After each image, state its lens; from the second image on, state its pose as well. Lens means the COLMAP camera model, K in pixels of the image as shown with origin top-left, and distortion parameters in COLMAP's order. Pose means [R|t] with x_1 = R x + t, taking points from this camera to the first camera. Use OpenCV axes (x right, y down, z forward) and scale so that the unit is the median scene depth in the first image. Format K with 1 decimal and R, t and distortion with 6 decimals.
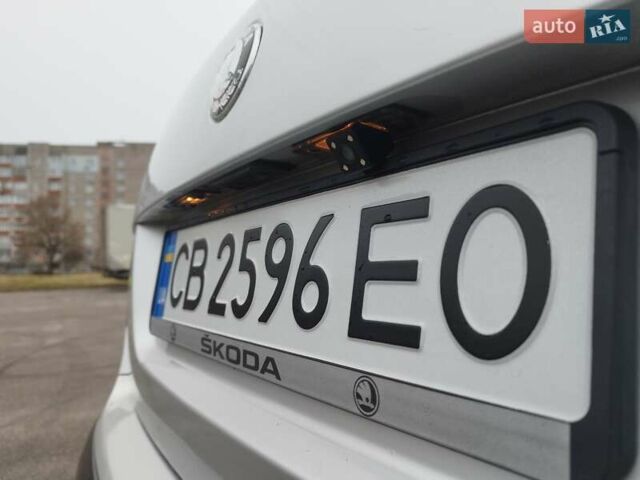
lens RADIAL K [[459.8, 0, 321.3], [0, 459.8, 239.8], [0, 0, 1]] dist [0.012883, -0.007406]
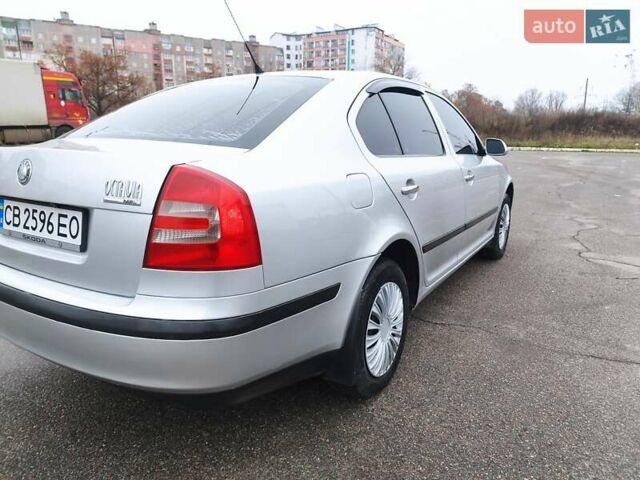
lens RADIAL K [[459.8, 0, 318.6], [0, 459.8, 240.9], [0, 0, 1]] dist [0.012883, -0.007406]
pose [[0.916053, -0.069057, 0.395068, 0.576222], [-0.051745, 0.956480, 0.287174, -1.169612], [-0.397706, -0.283509, 0.872612, -4.043485]]
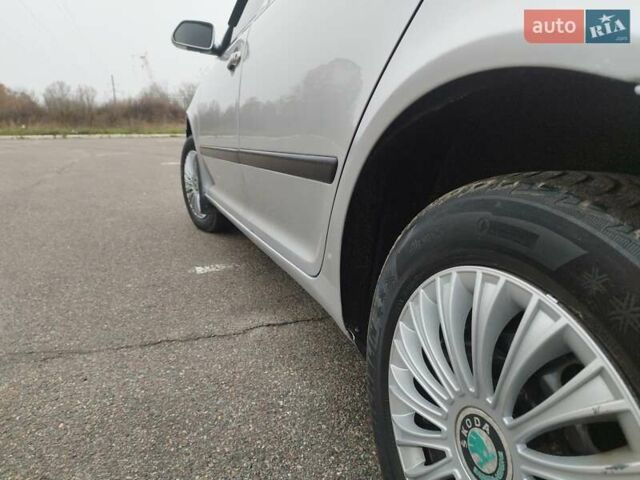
lens RADIAL K [[459.8, 0, 315.8], [0, 459.8, 240.6], [0, 0, 1]] dist [0.012883, -0.007406]
pose [[0.251892, -0.216459, 0.943237, -0.731409], [-0.066979, 0.968428, 0.240127, 0.928792], [-0.965435, -0.123663, 0.229441, 4.933944]]
